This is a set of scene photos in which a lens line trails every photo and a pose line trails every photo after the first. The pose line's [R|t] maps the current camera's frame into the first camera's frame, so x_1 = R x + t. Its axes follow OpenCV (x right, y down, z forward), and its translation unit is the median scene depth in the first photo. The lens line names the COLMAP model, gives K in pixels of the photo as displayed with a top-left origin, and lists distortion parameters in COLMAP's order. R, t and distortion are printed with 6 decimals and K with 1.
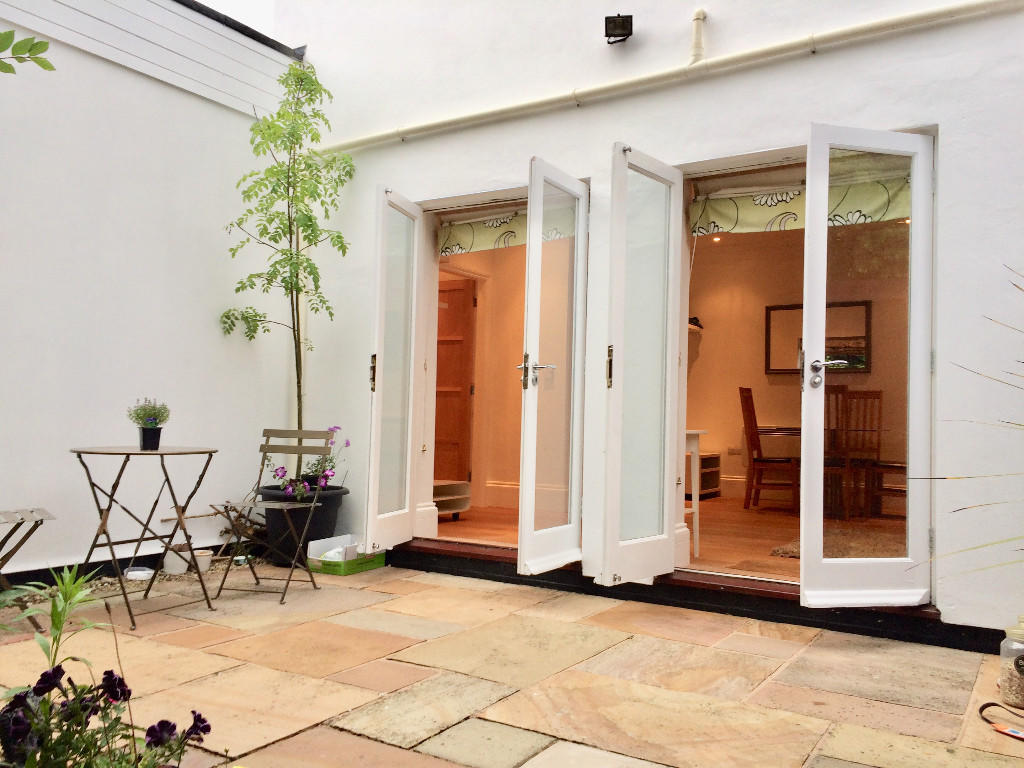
lens RADIAL K [[850.8, 0, 512.2], [0, 850.8, 381.8], [0, 0, 1]] dist [-0.001774, -0.041389]
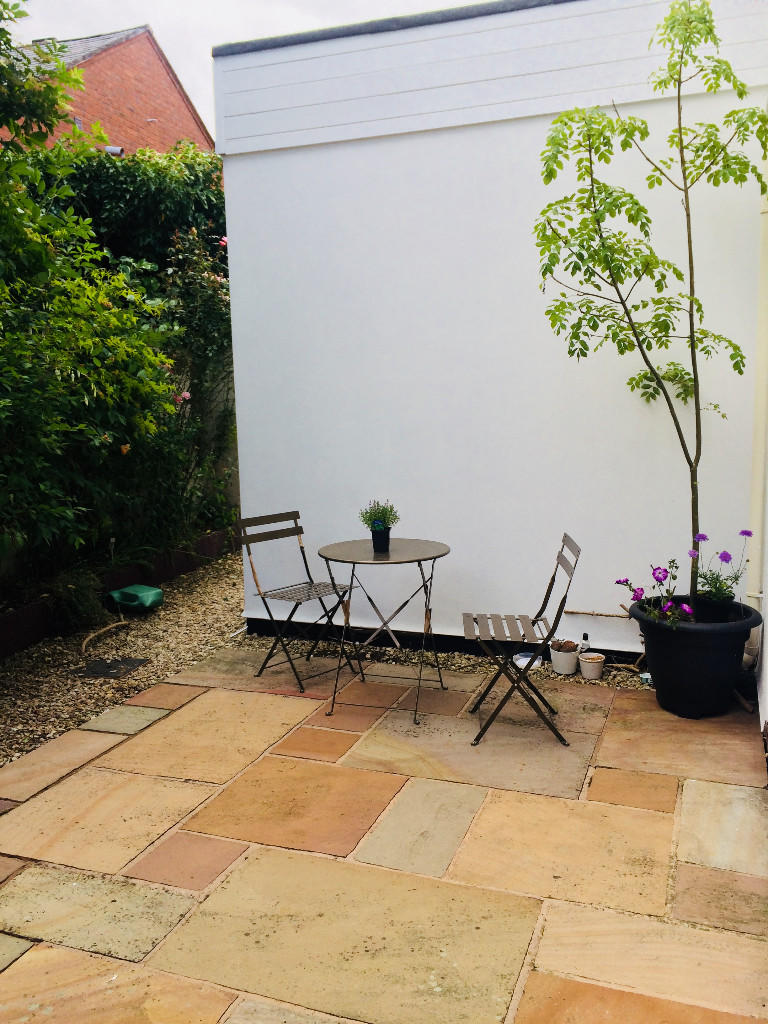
lens RADIAL K [[850.8, 0, 385.3], [0, 850.8, 512.9], [0, 0, 1]] dist [-0.001774, -0.041389]
pose [[0.221132, 0.099102, -0.970196, 0.749259], [0.058462, 0.991687, 0.114622, -0.108885], [0.973490, -0.082066, 0.213500, 1.085909]]
